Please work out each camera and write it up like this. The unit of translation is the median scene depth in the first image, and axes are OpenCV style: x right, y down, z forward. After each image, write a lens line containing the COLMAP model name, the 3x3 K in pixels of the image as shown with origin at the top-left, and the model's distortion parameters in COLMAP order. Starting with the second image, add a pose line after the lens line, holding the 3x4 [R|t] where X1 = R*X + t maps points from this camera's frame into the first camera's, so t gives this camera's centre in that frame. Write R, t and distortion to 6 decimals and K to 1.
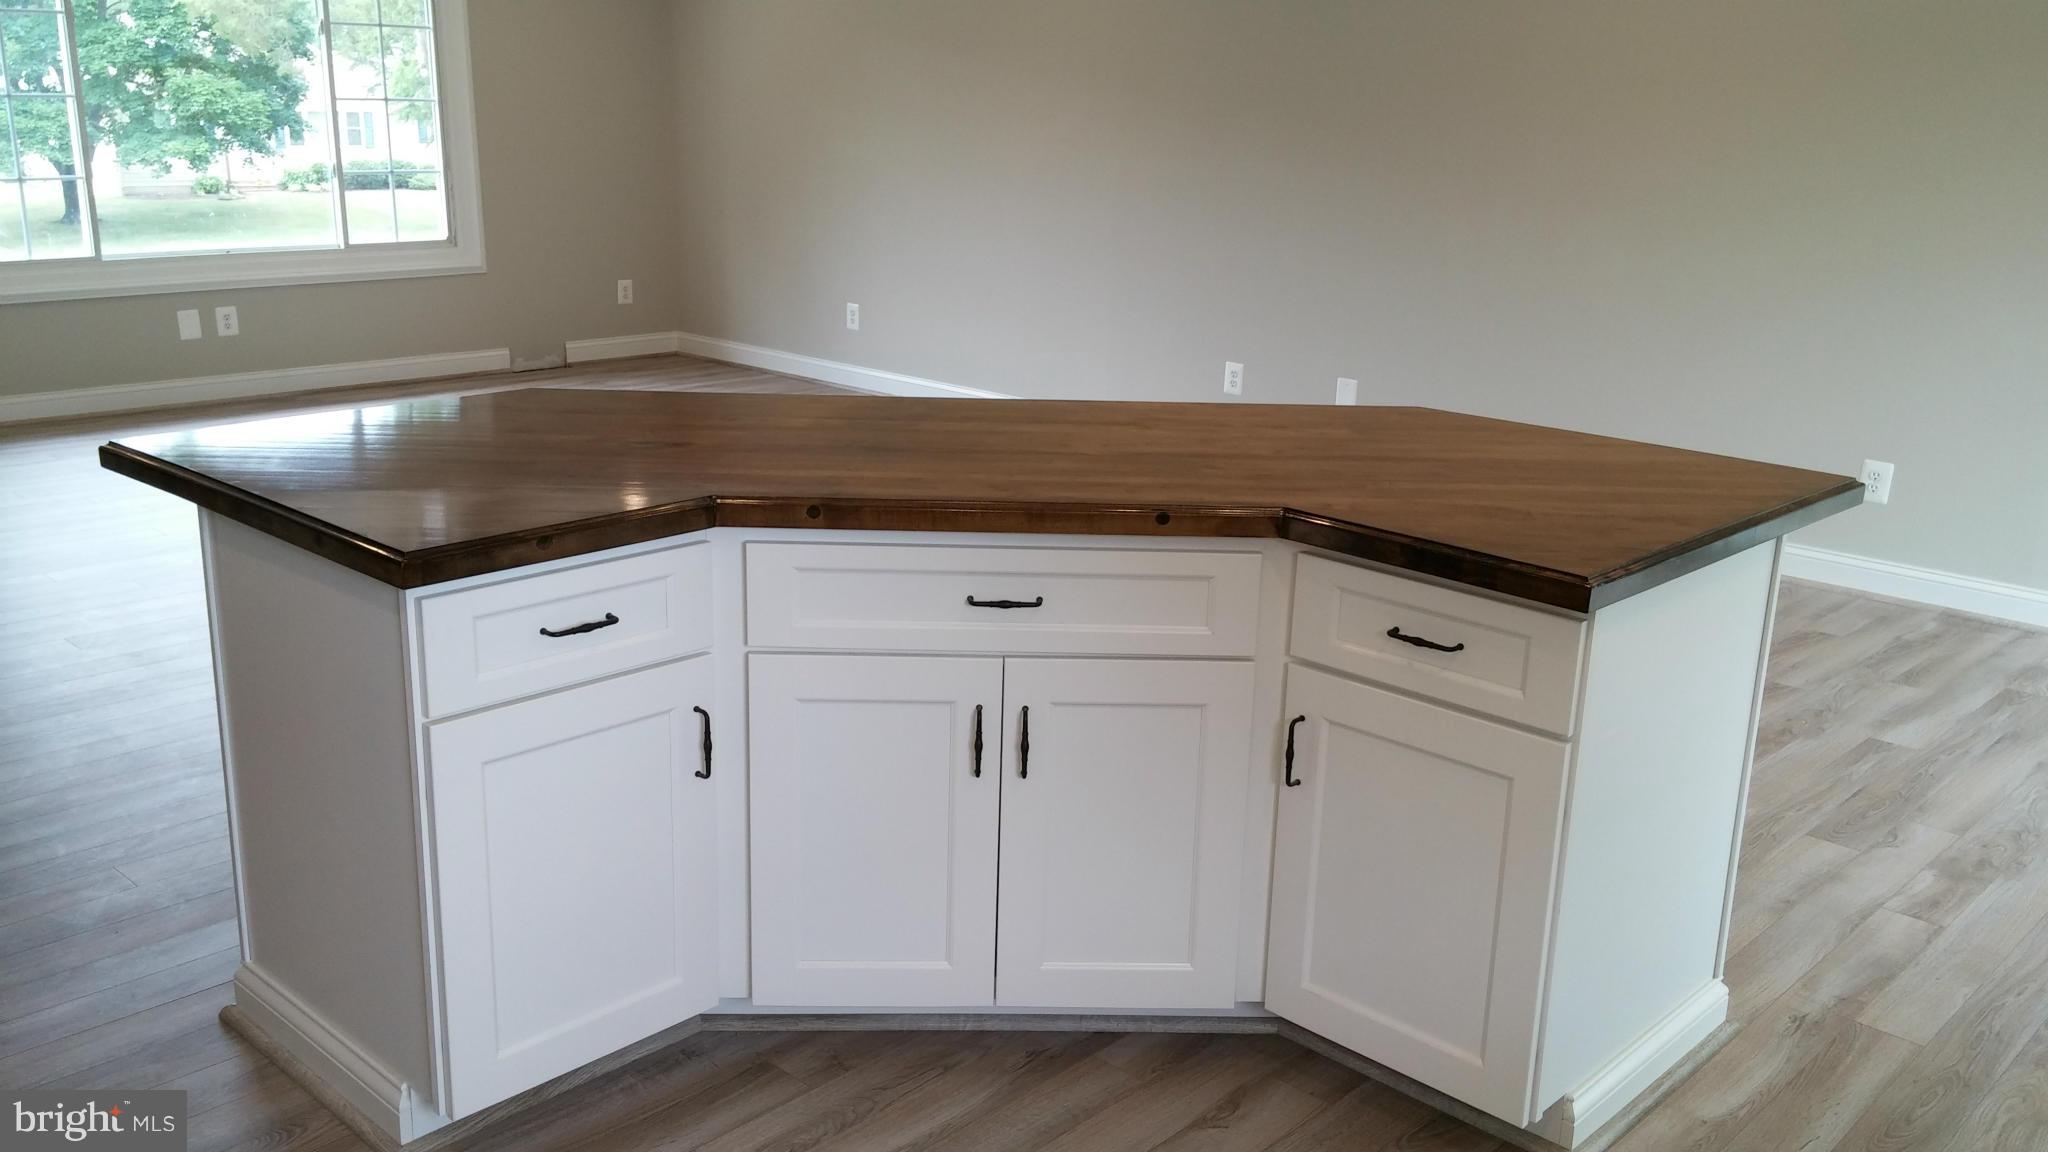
lens RADIAL K [[1785.6, 0, 1024.0], [0, 1785.6, 576.0], [0, 0, 1]] dist [0.083499, -0.116577]
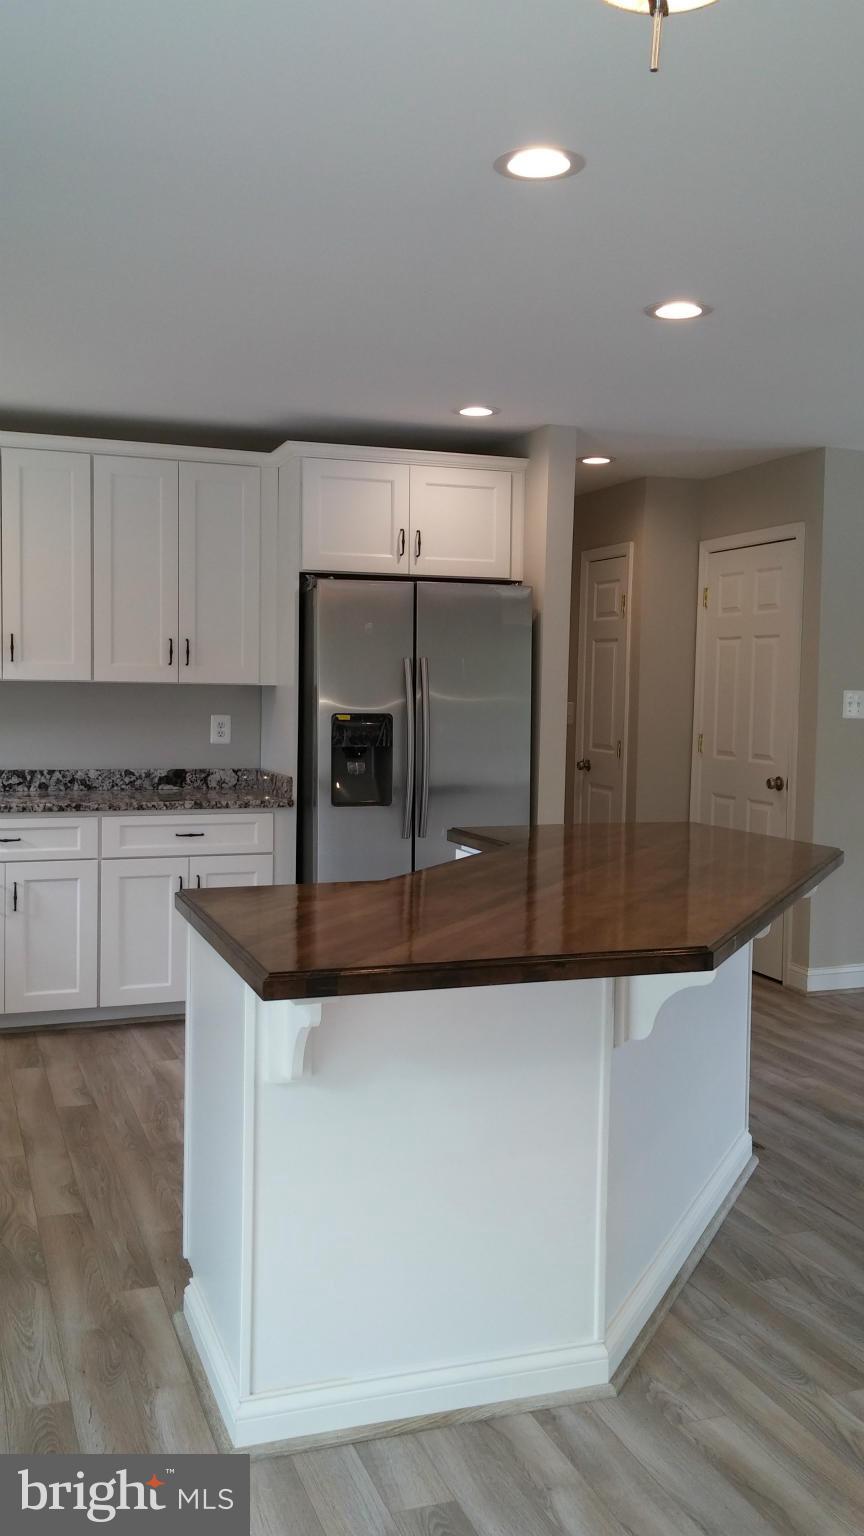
lens RADIAL K [[1330.9, 0, 428.0], [0, 1330.9, 761.2], [0, 0, 1]] dist [0.078579, -0.122243]
pose [[-0.455287, 0.017802, -0.890167, 1.017136], [-0.265245, 0.951690, 0.154695, -0.286398], [0.849917, 0.306543, -0.428570, 1.292002]]
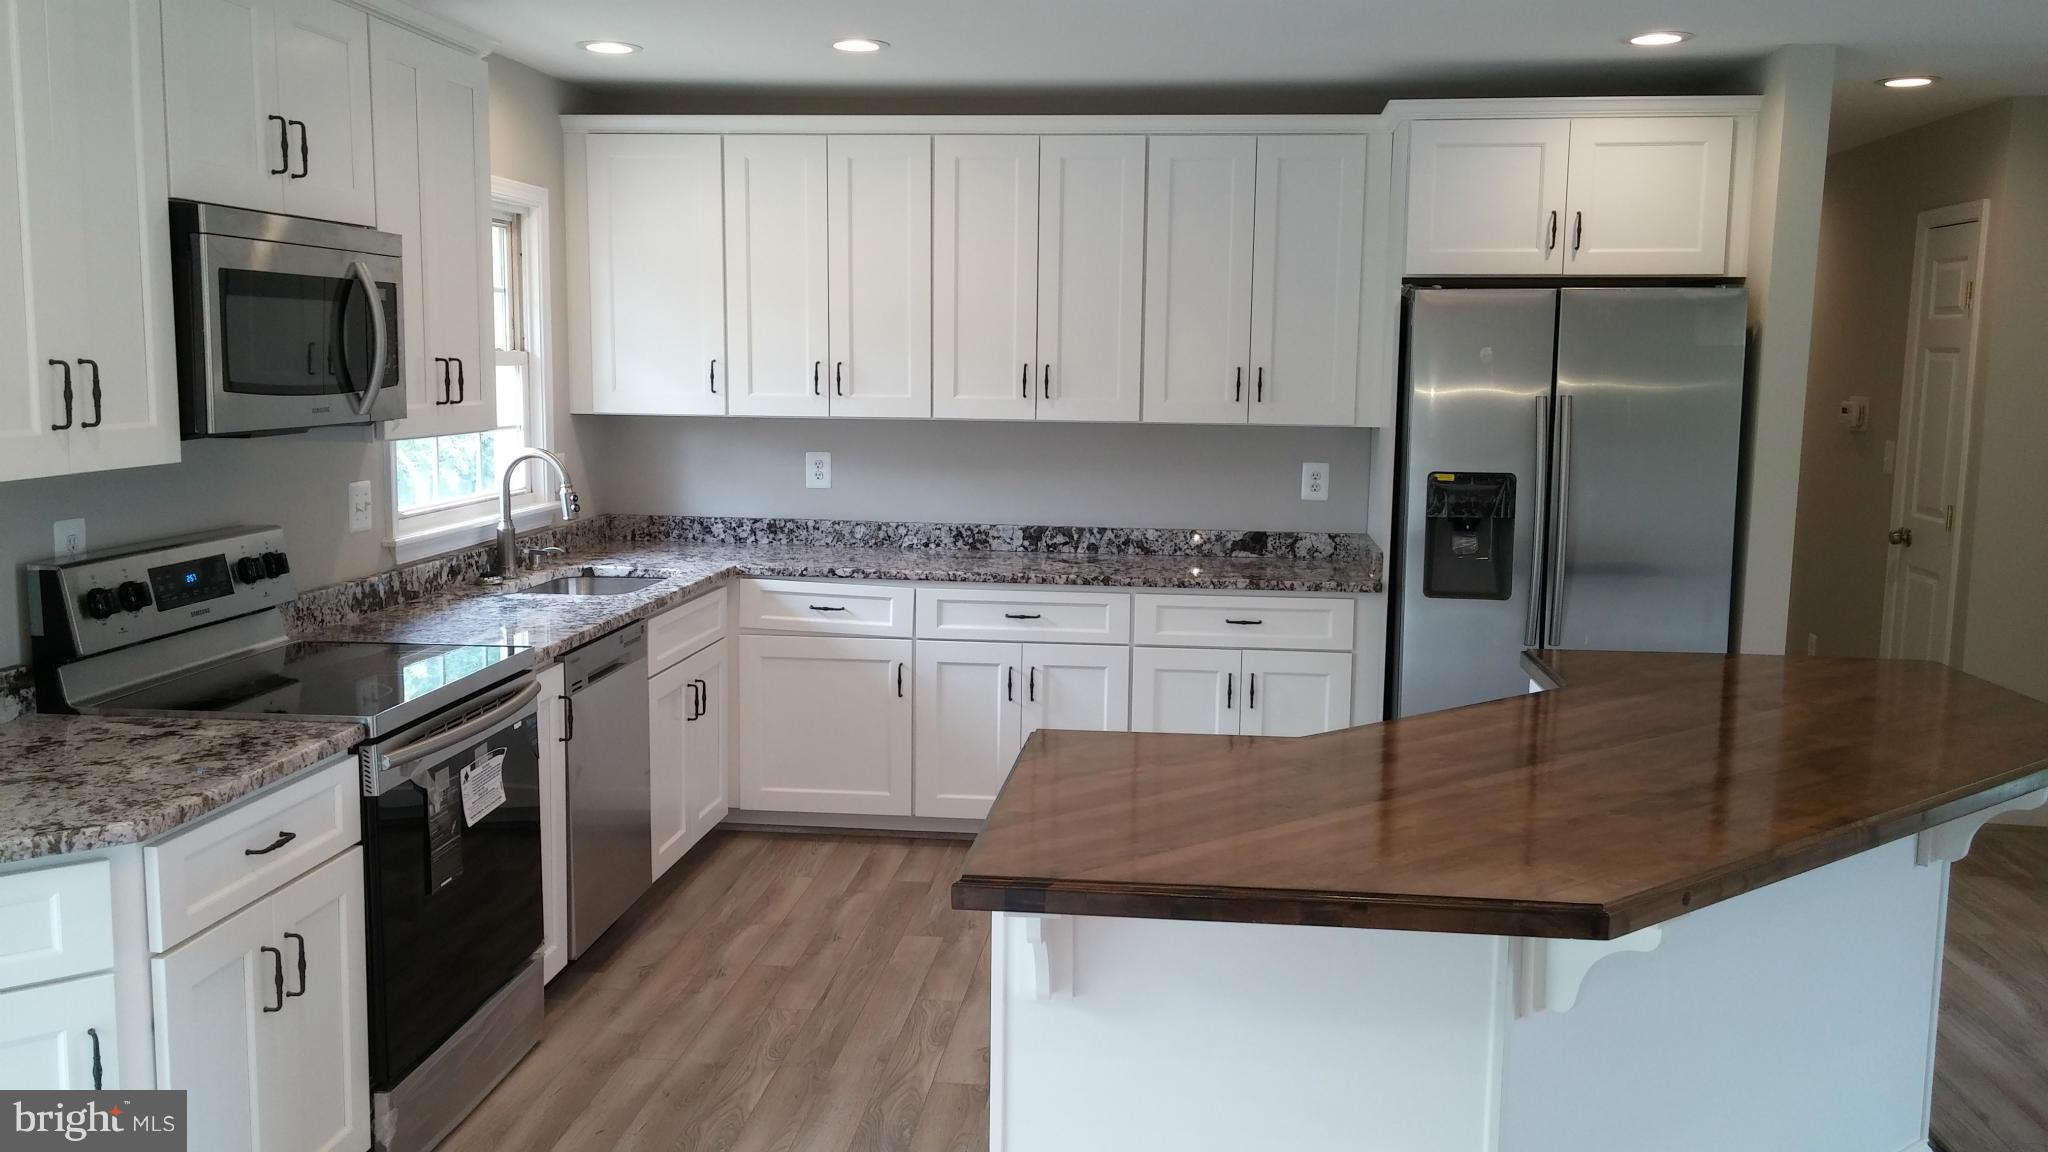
lens RADIAL K [[1729.7, 0, 1030.5], [0, 1729.7, 582.5], [0, 0, 1]] dist [0.080475, -0.102620]
pose [[-0.796961, 0.042743, -0.602516, 0.853459], [-0.194792, 0.926014, 0.323347, -0.410067], [0.571759, 0.375060, -0.729672, 1.463689]]
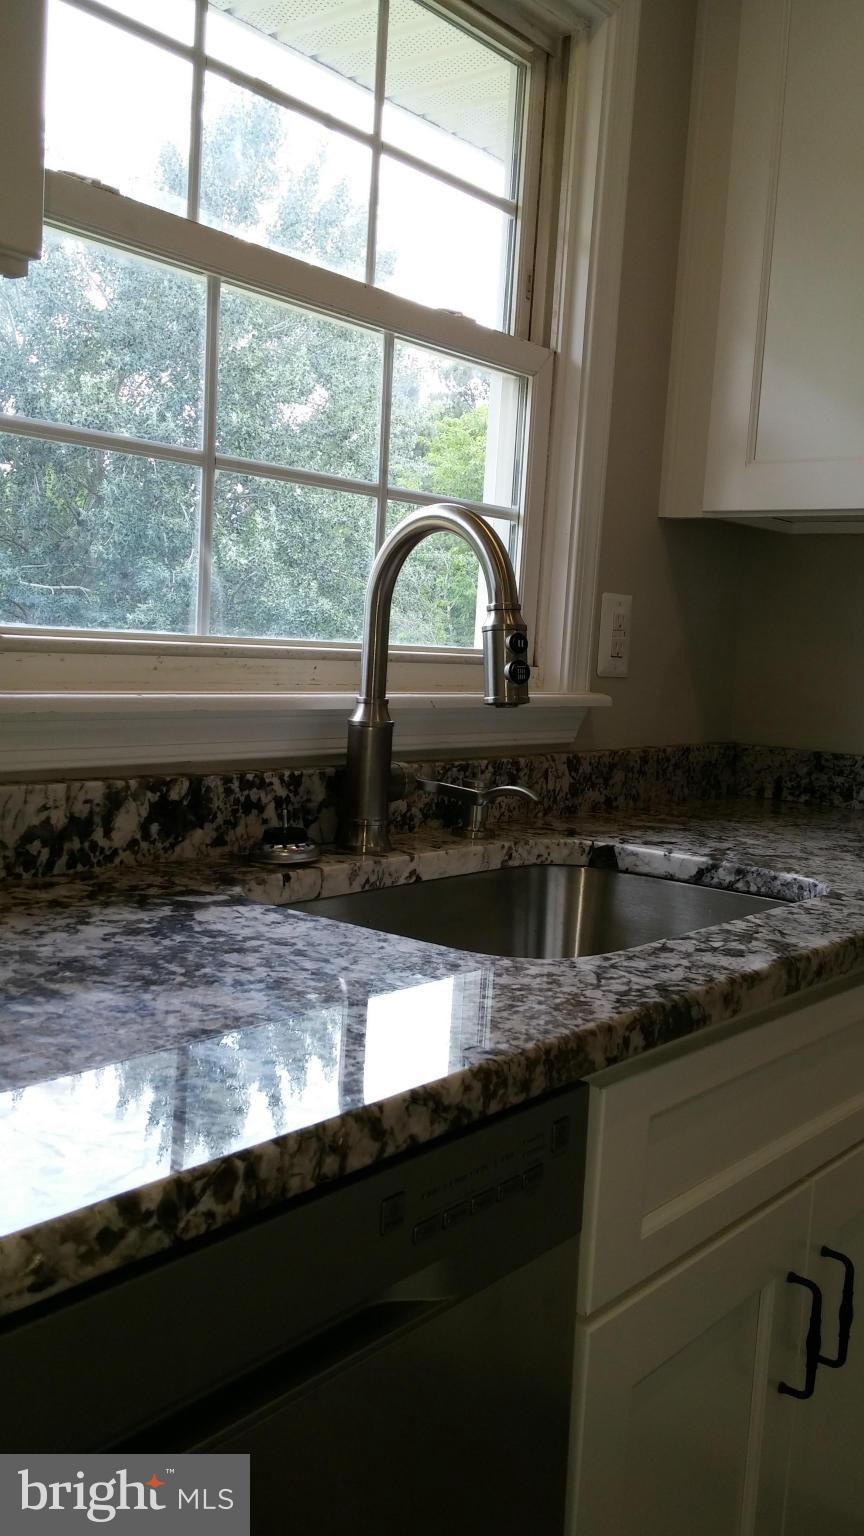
lens RADIAL K [[1339.2, 0, 432.0], [0, 1339.2, 768.0], [0, 0, 1]] dist [0.083499, -0.116577]
pose [[-0.993780, -0.075393, -0.081954, 0.262137], [-0.099878, 0.928909, 0.356585, 0.017293], [0.049244, 0.362553, -0.930661, 0.404843]]
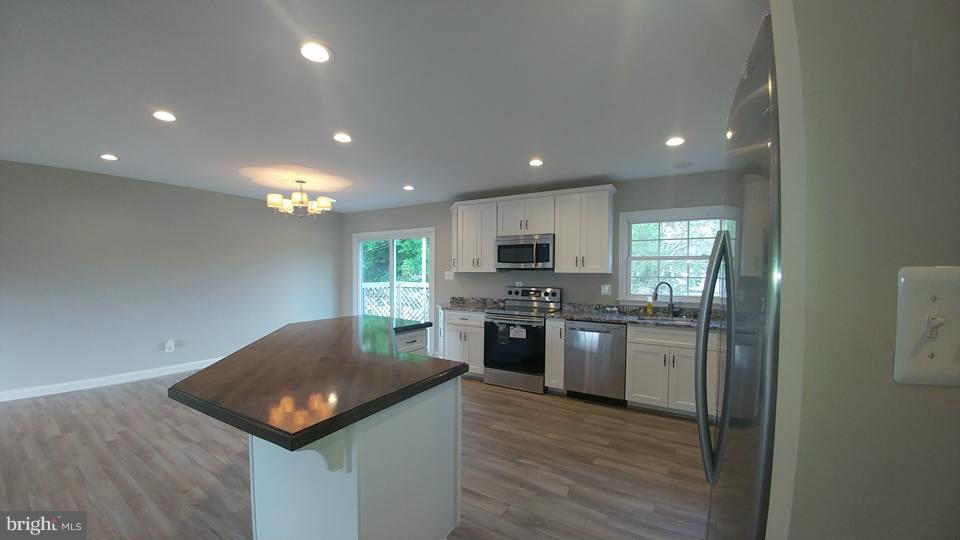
lens RADIAL K [[347.1, 0, 476.1], [0, 347.1, 276.6], [0, 0, 1]] dist [-0.036659, -0.010009]
pose [[-0.203440, -0.038743, 0.978321, -0.784345], [0.249350, 0.964219, 0.090036, -0.187692], [-0.946803, 0.262262, -0.186500, 0.781273]]
